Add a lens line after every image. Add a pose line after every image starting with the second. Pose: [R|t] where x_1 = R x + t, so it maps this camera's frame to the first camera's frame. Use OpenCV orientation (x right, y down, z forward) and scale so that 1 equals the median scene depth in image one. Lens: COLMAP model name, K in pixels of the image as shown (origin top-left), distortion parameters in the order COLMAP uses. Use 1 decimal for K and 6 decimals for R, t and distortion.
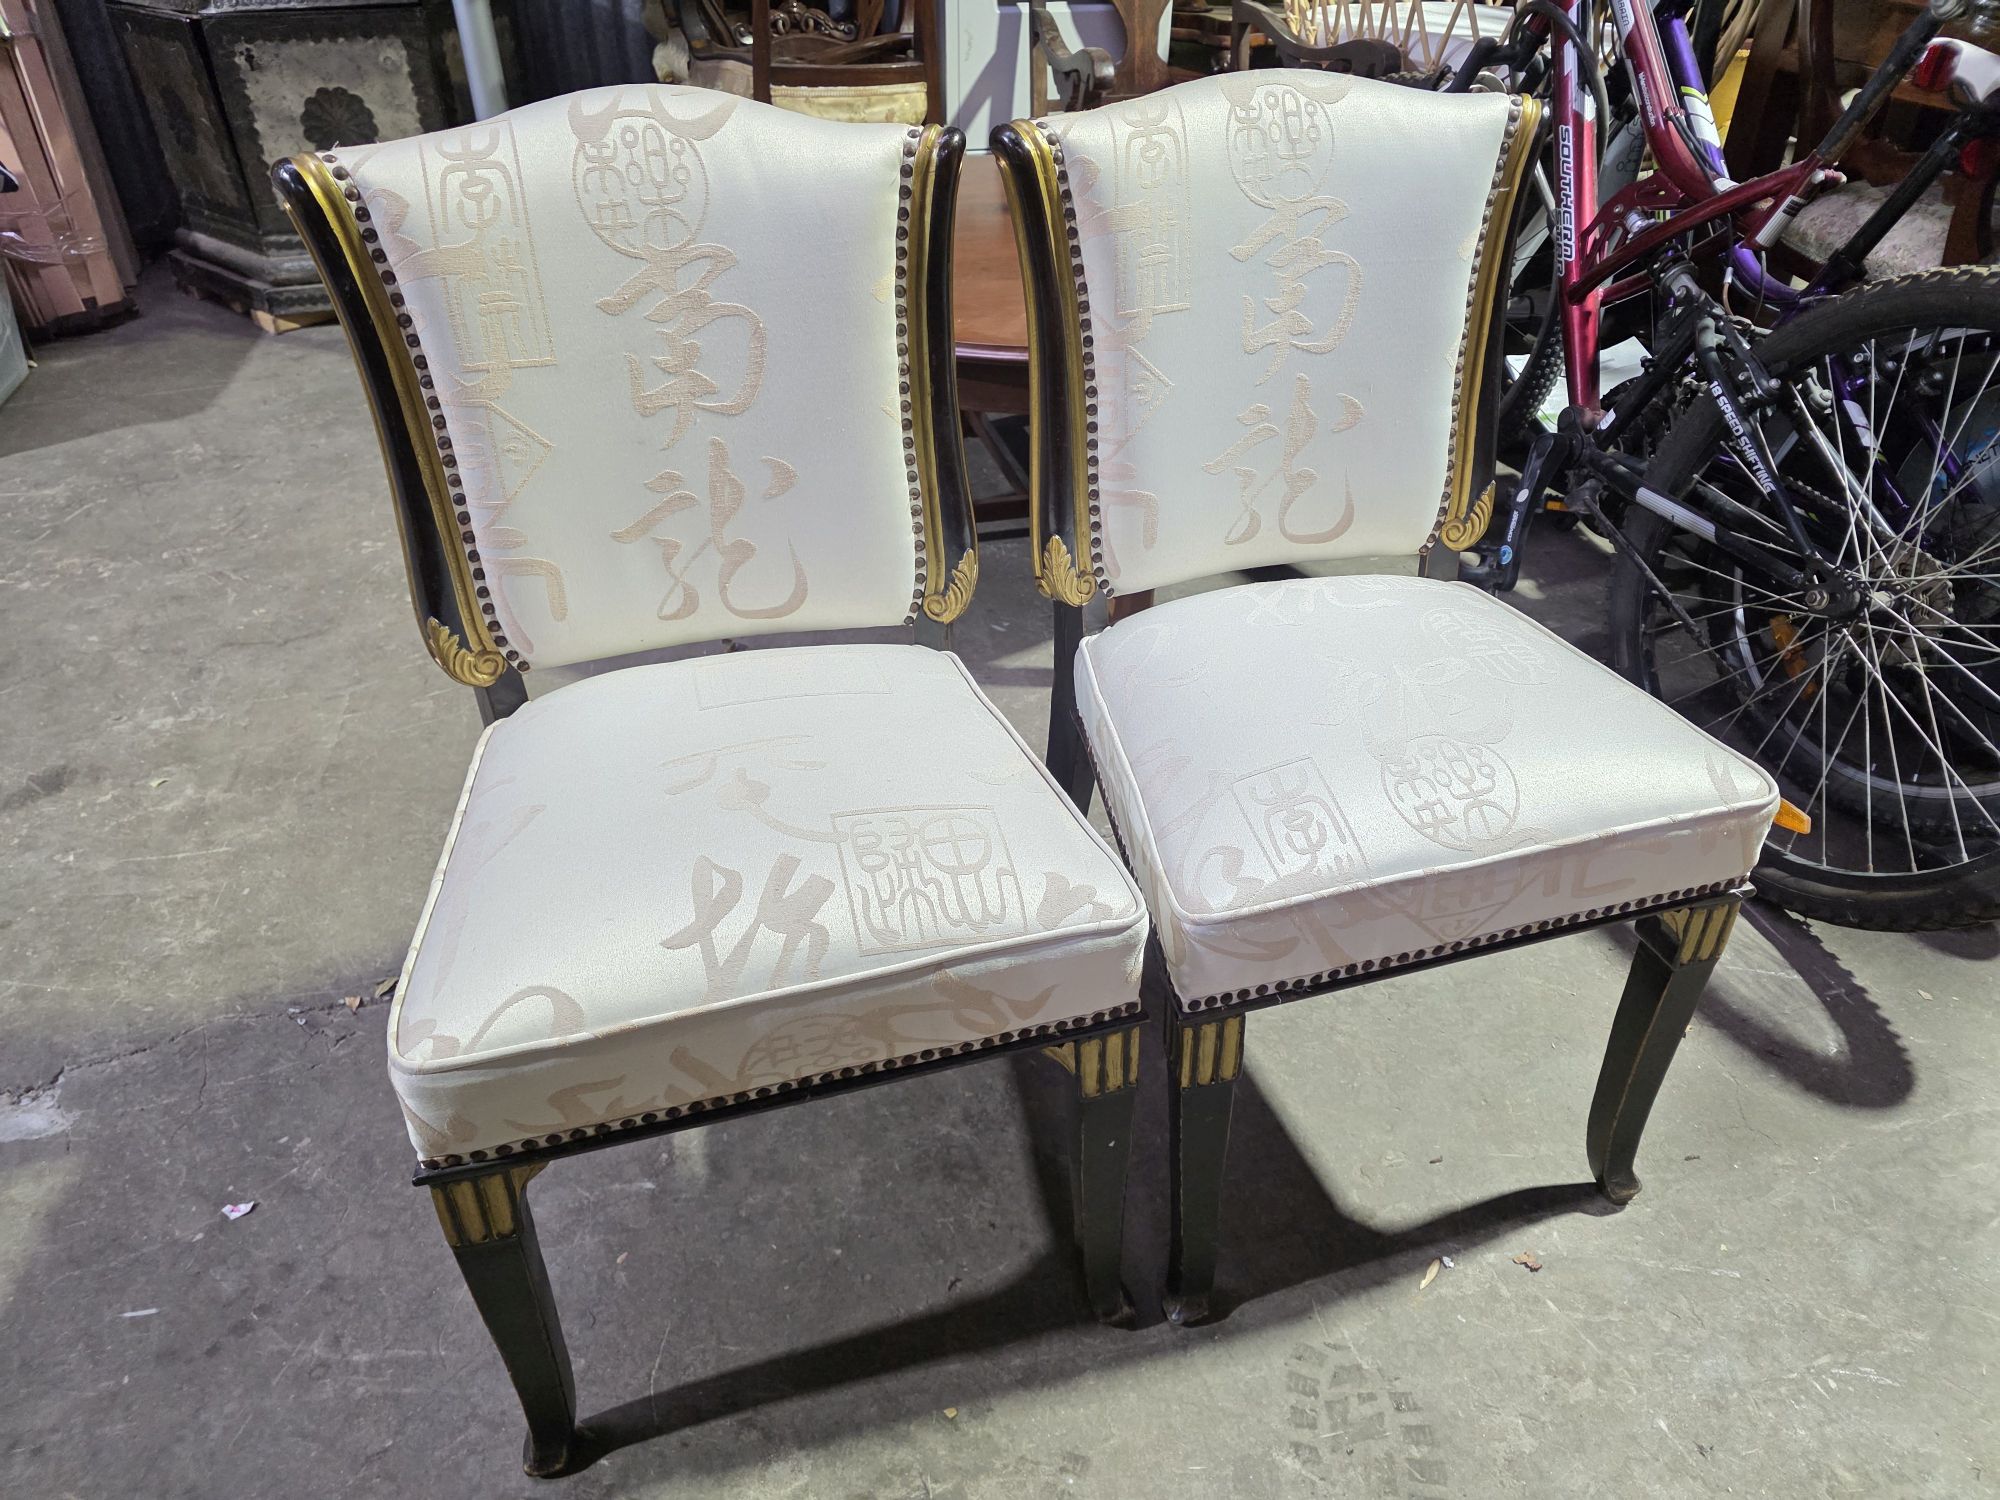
lens RADIAL K [[1372.5, 0, 1015.3], [0, 1372.5, 763.4], [0, 0, 1]] dist [0.049805, -0.057033]
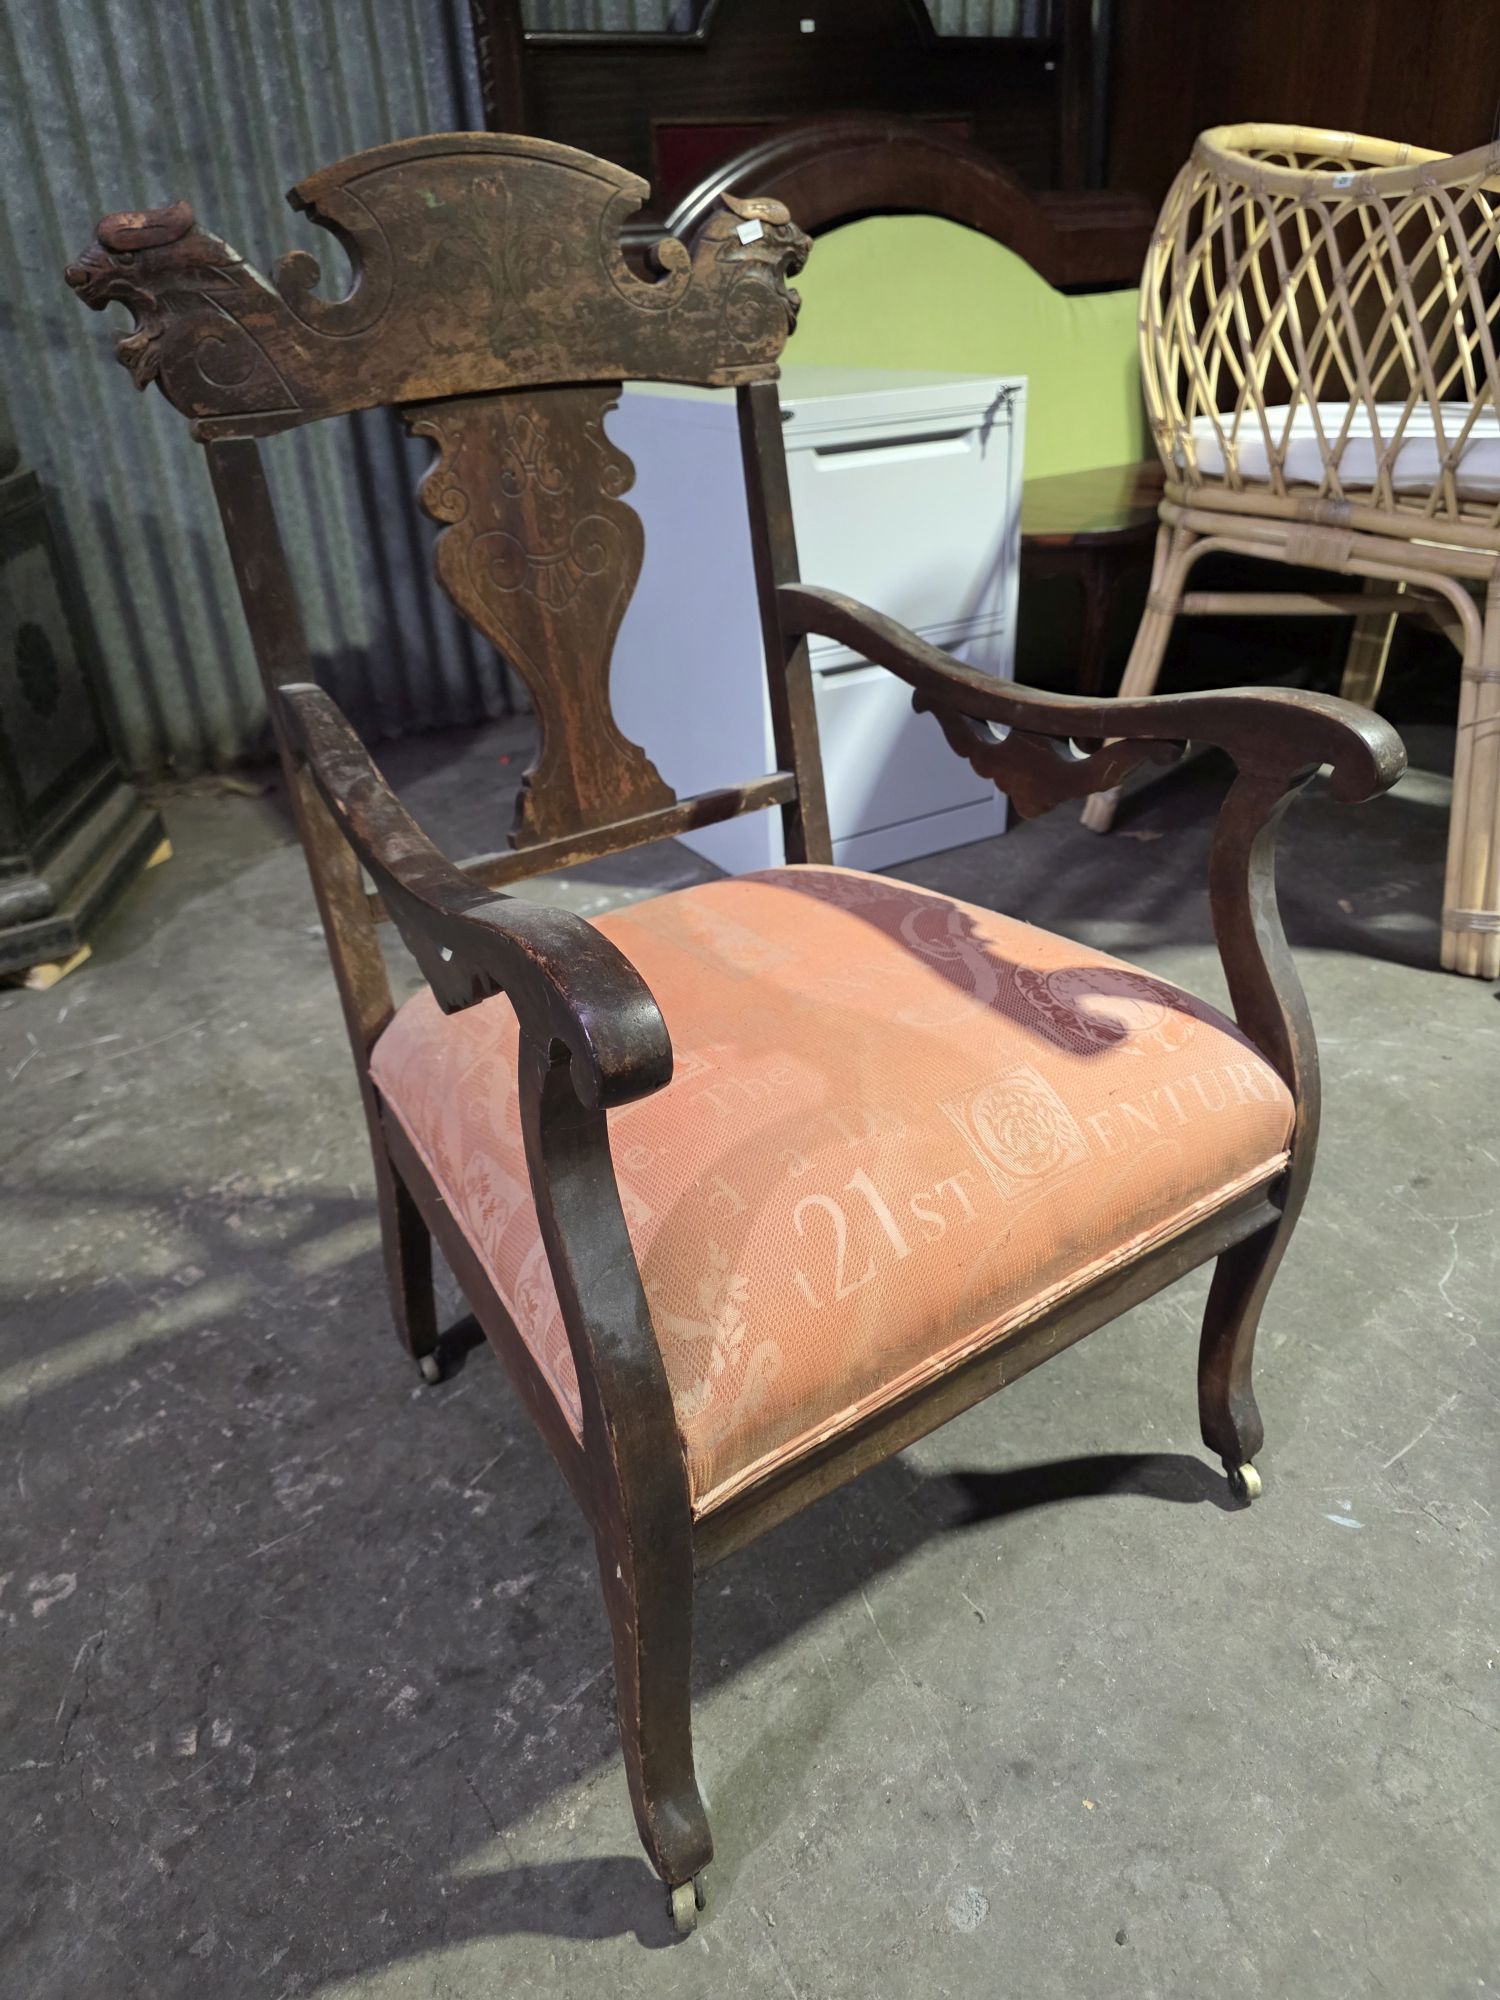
lens RADIAL K [[1372.5, 0, 756.5], [0, 1372.5, 1011.1], [0, 0, 1]] dist [0.049805, -0.057033]
pose [[0.967343, -0.169256, 0.188677, -0.291197], [0.189958, 0.976936, -0.097532, -0.275025], [-0.167818, 0.130188, 0.977184, 0.463952]]
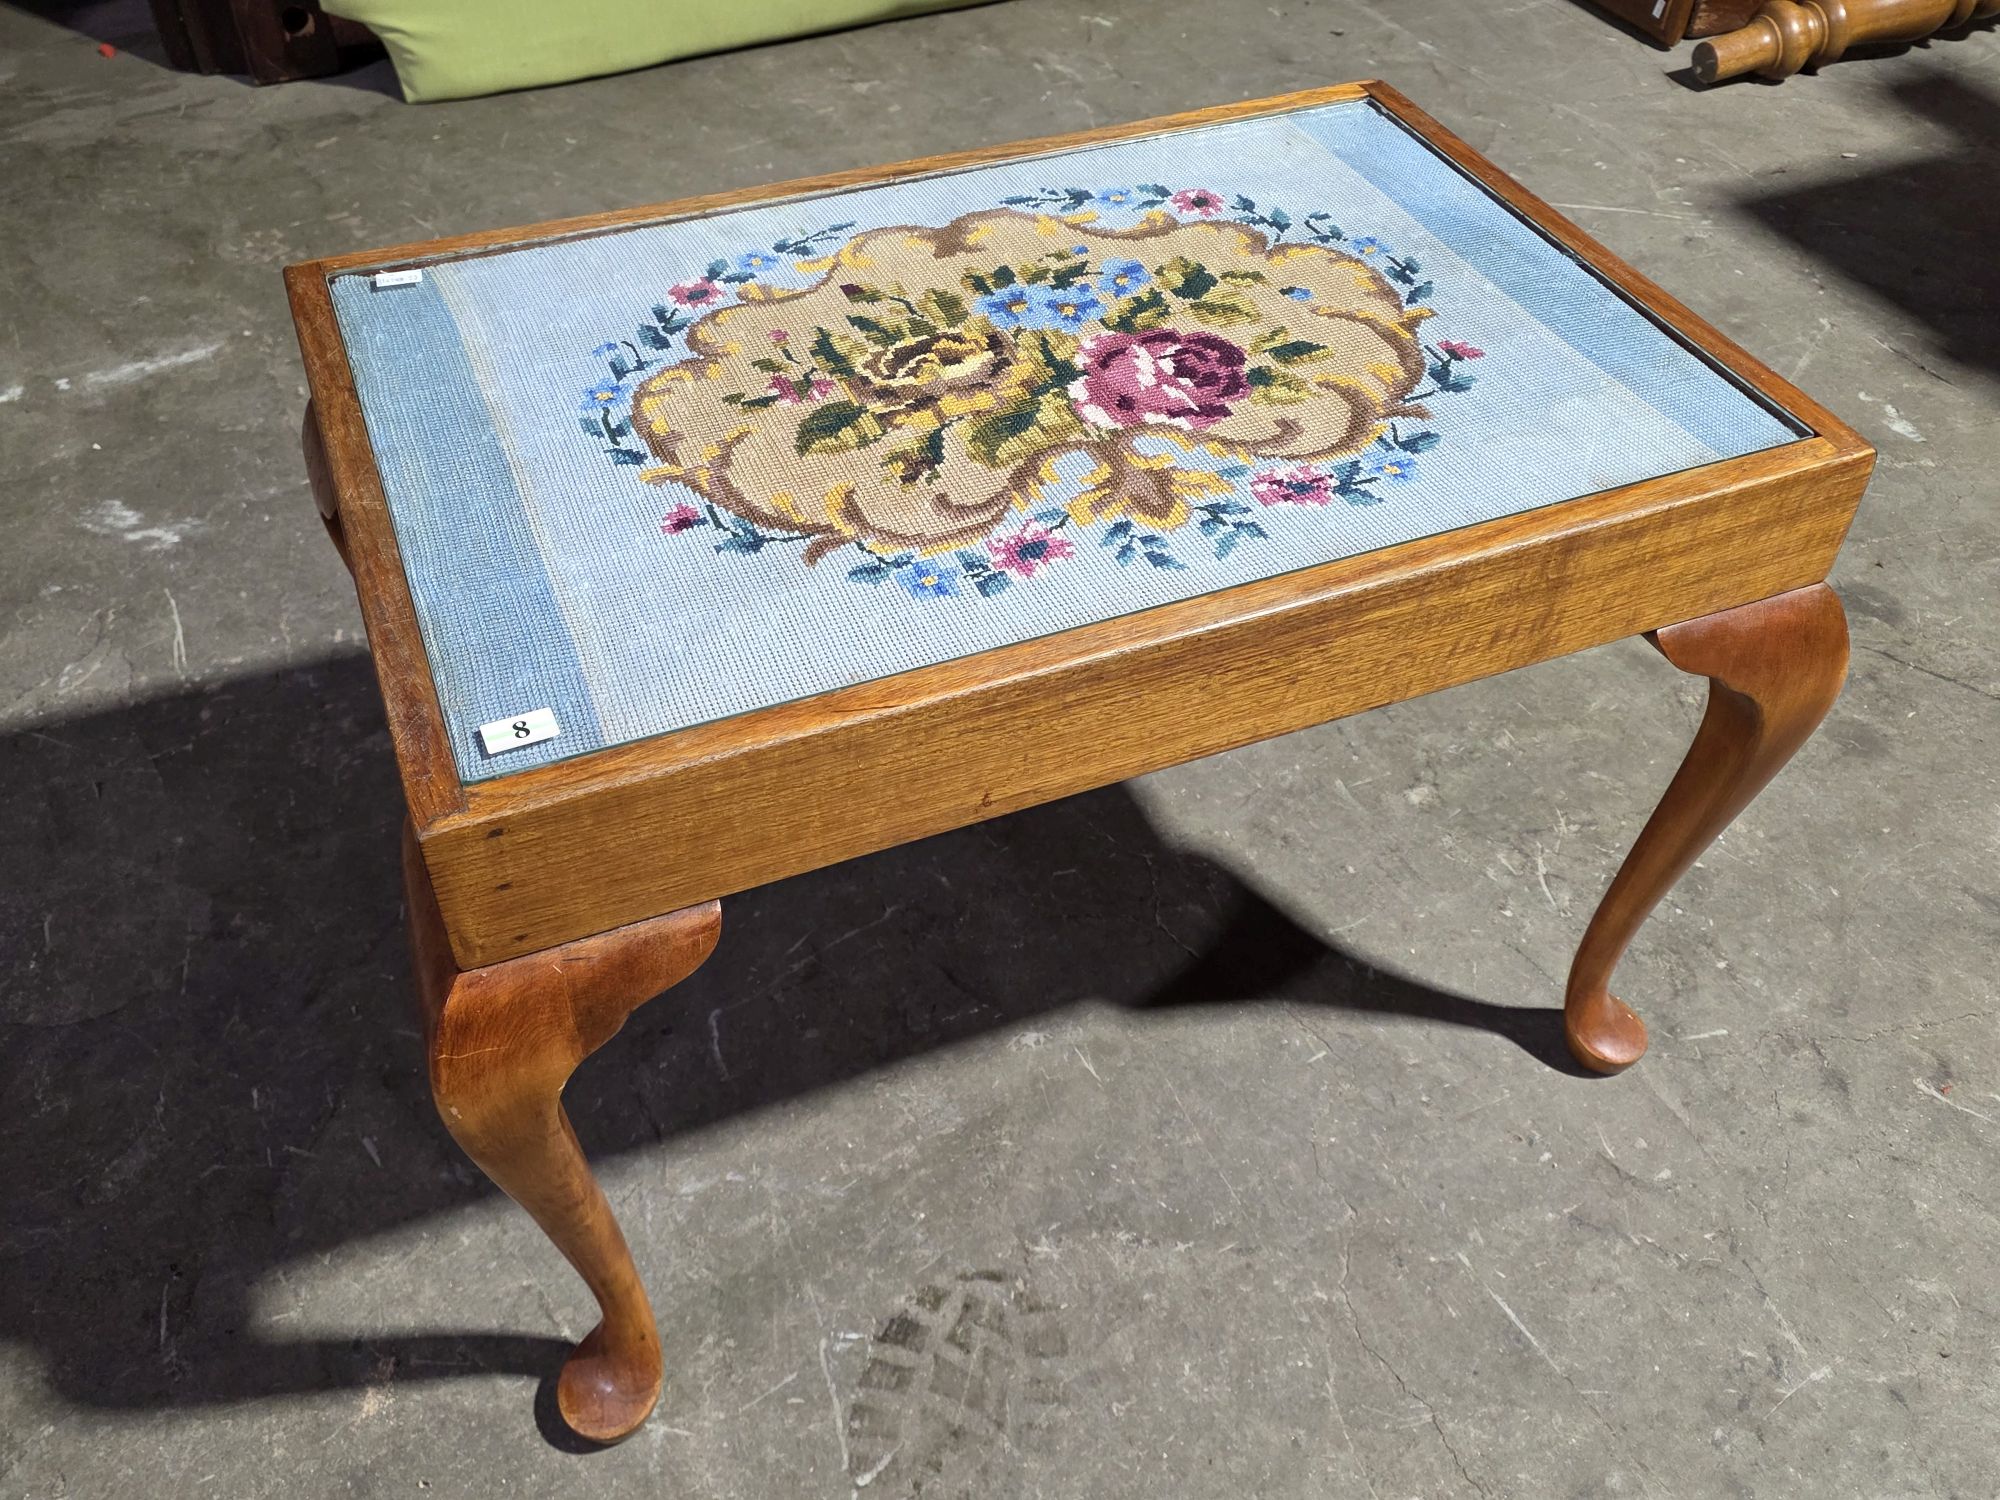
lens RADIAL K [[1733.5, 0, 1014.3], [0, 1733.5, 733.5], [0, 0, 1]] dist [0.060408, -0.074886]
pose [[0.990652, -0.093561, 0.099274, 0.149392], [0.077213, 0.984519, 0.157358, -0.420921], [-0.112459, -0.148221, 0.982539, 0.667924]]
